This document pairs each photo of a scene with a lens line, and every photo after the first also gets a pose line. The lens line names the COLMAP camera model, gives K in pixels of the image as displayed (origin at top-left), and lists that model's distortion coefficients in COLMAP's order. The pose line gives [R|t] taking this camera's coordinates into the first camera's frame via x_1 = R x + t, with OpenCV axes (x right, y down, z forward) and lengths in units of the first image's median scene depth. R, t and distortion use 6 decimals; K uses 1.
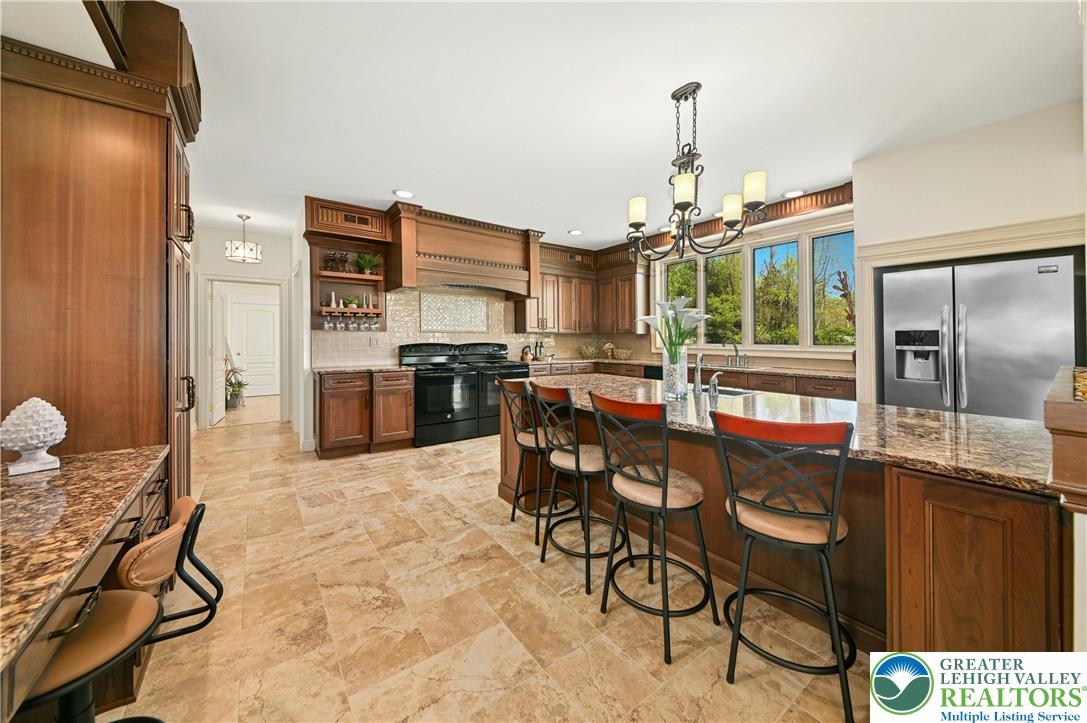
lens RADIAL K [[387.0, 0, 545.2], [0, 387.0, 339.6], [0, 0, 1]] dist [0.025385, -0.000252]
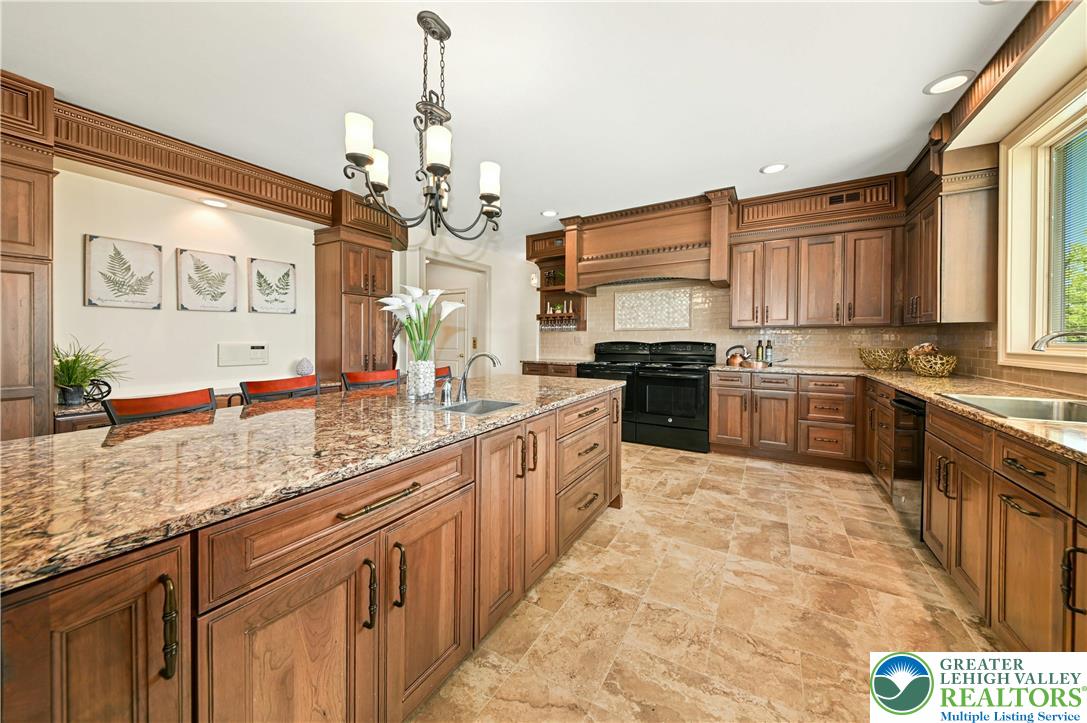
lens RADIAL K [[387.0, 0, 545.2], [0, 387.0, 339.6], [0, 0, 1]] dist [0.025385, -0.000252]
pose [[0.391938, 0.000472, -0.919991, 0.937736], [0.004869, 0.999985, 0.002587, 0.000362], [0.919979, -0.005493, 0.391930, 0.721290]]
